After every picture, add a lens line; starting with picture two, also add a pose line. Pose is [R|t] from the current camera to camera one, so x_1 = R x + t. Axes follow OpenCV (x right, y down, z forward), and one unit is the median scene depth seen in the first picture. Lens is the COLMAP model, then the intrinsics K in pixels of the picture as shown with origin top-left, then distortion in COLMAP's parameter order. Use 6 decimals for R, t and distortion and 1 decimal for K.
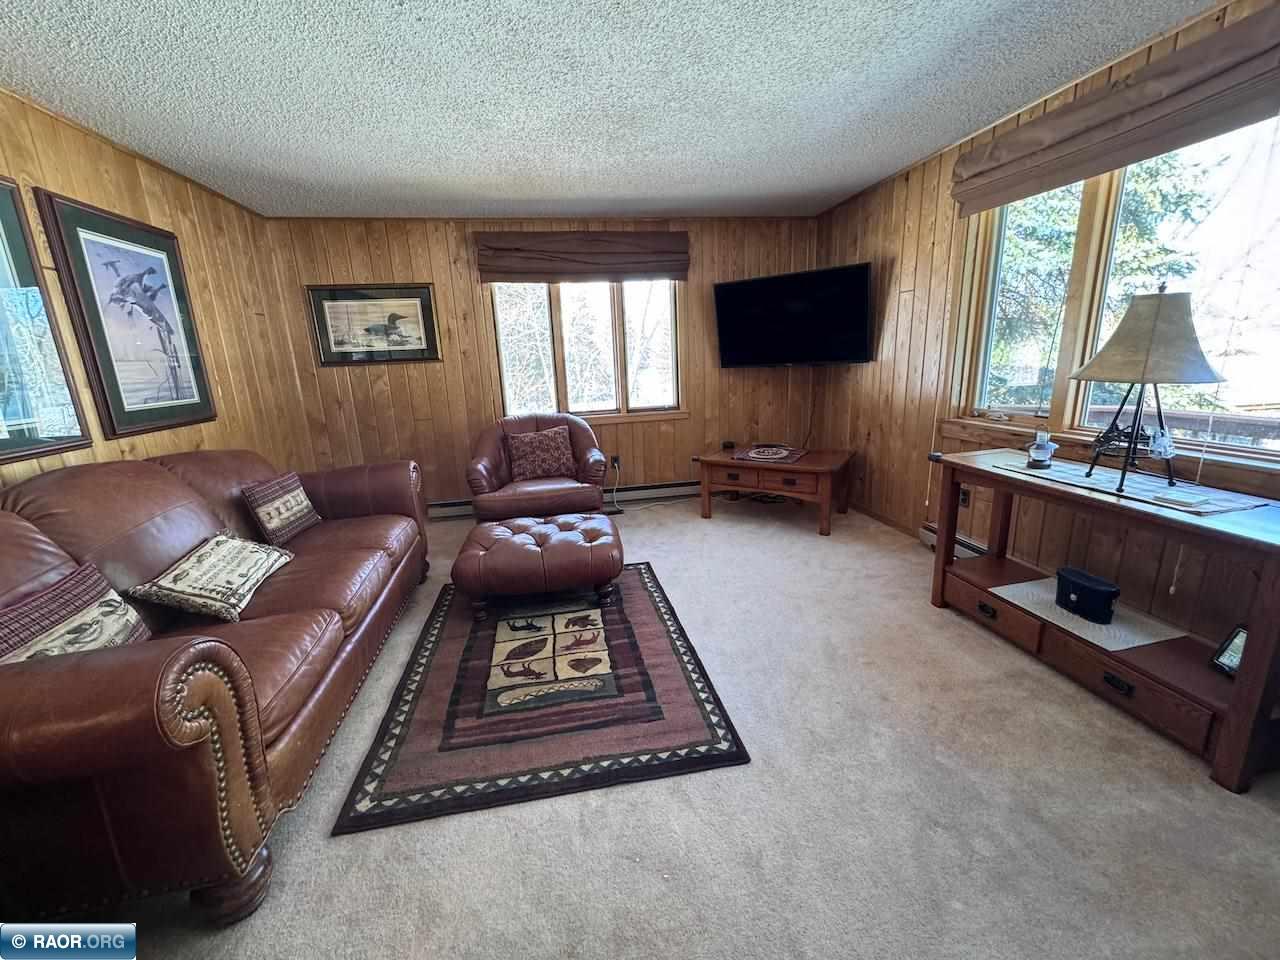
lens RADIAL K [[508.8, 0, 636.9], [0, 508.8, 482.0], [0, 0, 1]] dist [-0.003276, 0.000327]
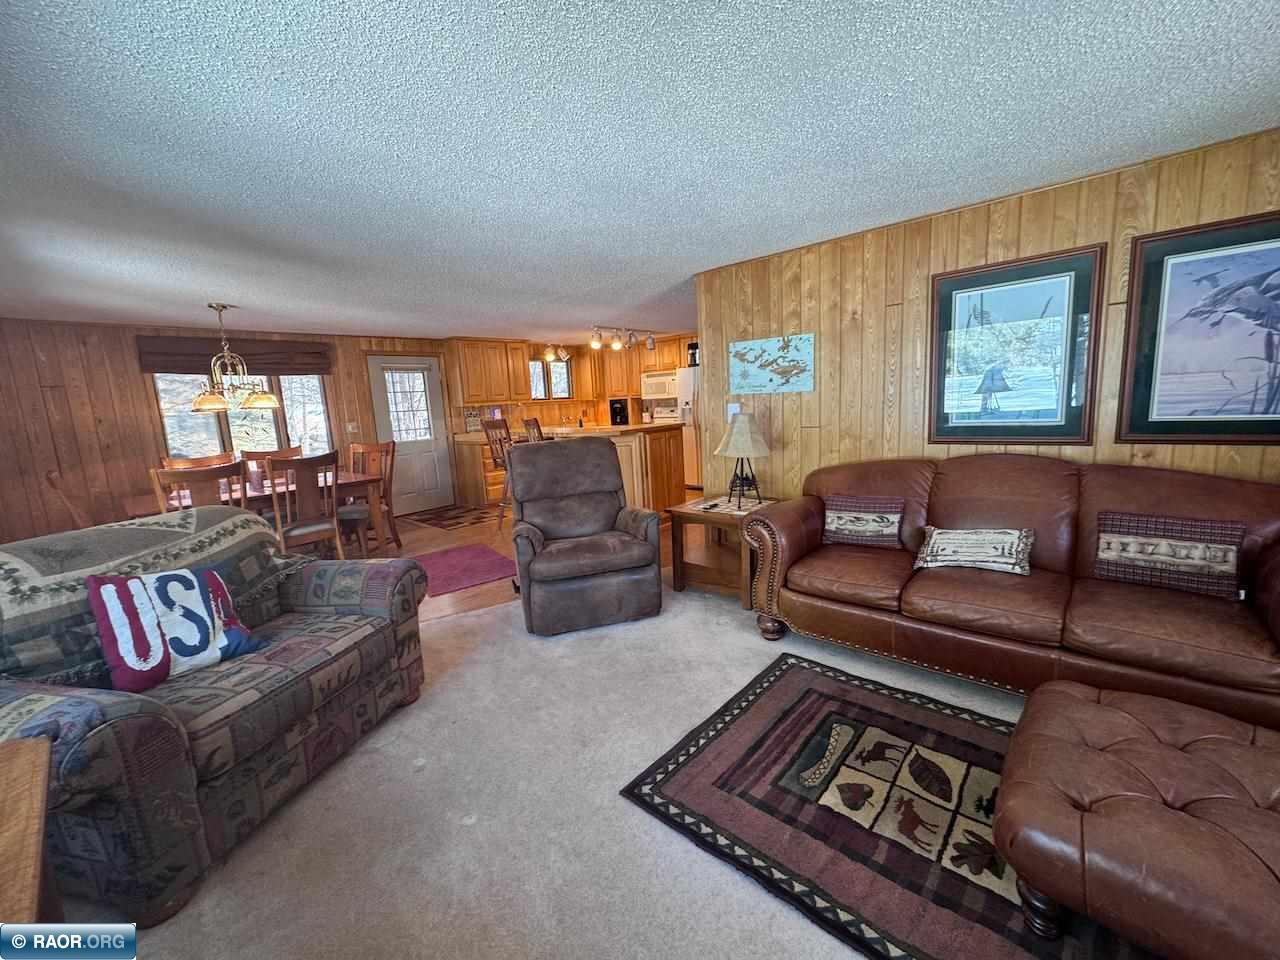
lens RADIAL K [[508.8, 0, 638.8], [0, 508.8, 480.9], [0, 0, 1]] dist [-0.003276, 0.000327]
pose [[-0.784045, 0.182476, -0.593275, 0.549204], [-0.062357, 0.927819, 0.367781, -0.372747], [0.617564, 0.325352, -0.716073, 1.214395]]
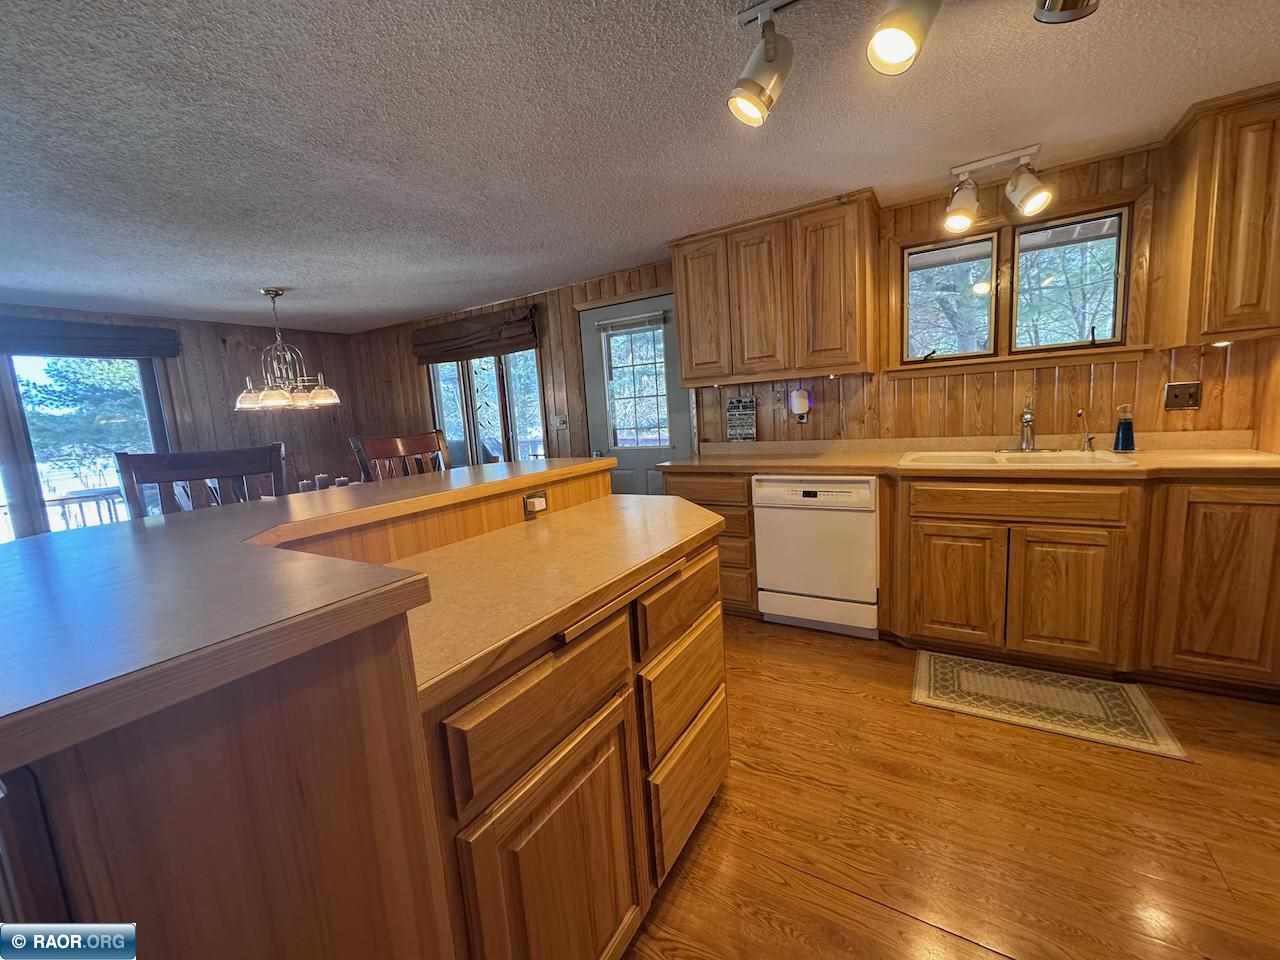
lens RADIAL K [[508.8, 0, 639.1], [0, 508.8, 477.8], [0, 0, 1]] dist [-0.003276, 0.000327]
pose [[-0.751252, 0.003647, 0.660006, -1.534746], [0.250900, 0.926492, 0.280468, 0.233697], [-0.610467, 0.376297, -0.696943, -0.677884]]
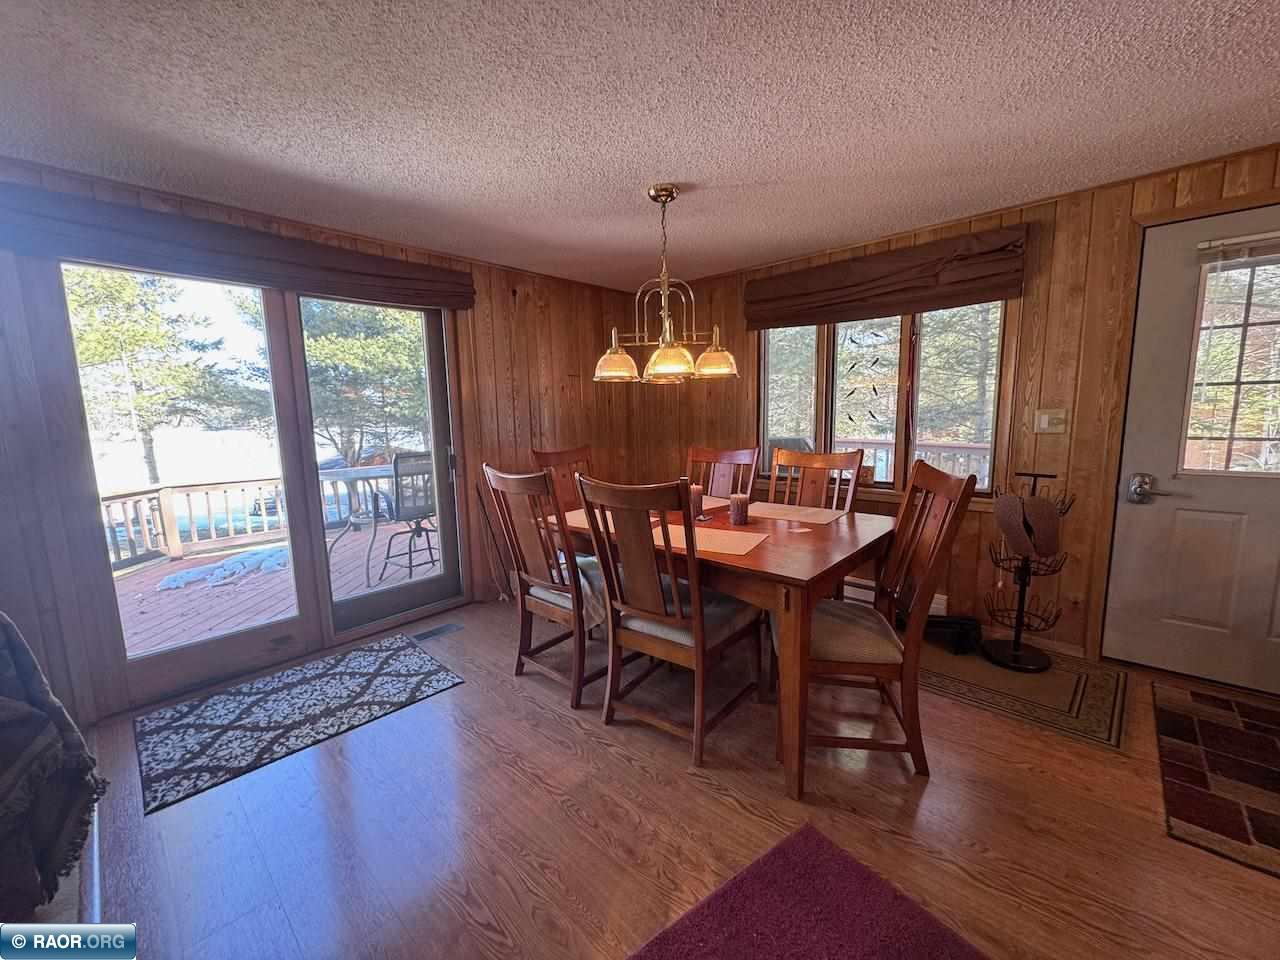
lens RADIAL K [[508.8, 0, 640.0], [0, 508.8, 480.5], [0, 0, 1]] dist [-0.003276, 0.000327]
pose [[-0.609665, -0.052229, 0.790937, -0.321230], [0.238687, 0.939417, 0.246016, 0.115924], [-0.755868, 0.338774, -0.560264, -0.508593]]
